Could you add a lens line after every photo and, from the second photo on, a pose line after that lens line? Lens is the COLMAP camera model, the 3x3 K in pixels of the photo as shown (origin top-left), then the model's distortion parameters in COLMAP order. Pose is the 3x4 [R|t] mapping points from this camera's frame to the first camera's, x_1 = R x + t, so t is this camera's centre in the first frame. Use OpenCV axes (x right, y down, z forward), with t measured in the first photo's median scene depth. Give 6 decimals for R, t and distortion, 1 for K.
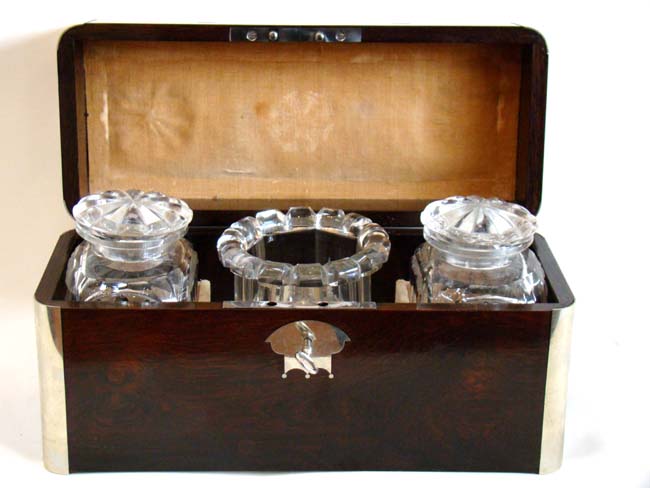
lens RADIAL K [[1208.9, 0, 323.1], [0, 1208.9, 245.0], [0, 0, 1]] dist [0.059085, 0.000000]
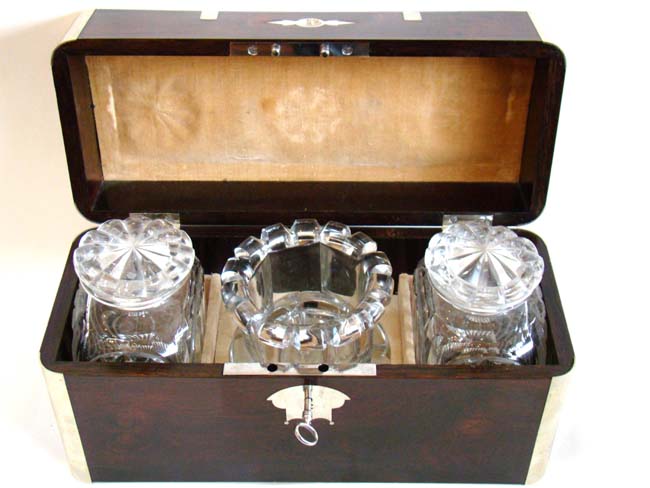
lens RADIAL K [[902.8, 0, 327.7], [0, 902.8, 243.4], [0, 0, 1]] dist [-0.026615, 0.000000]
pose [[0.999674, 0.011405, -0.022854, 0.016073], [-0.003488, 0.947347, 0.320190, -0.239415], [0.025302, -0.320006, 0.947078, 0.269180]]
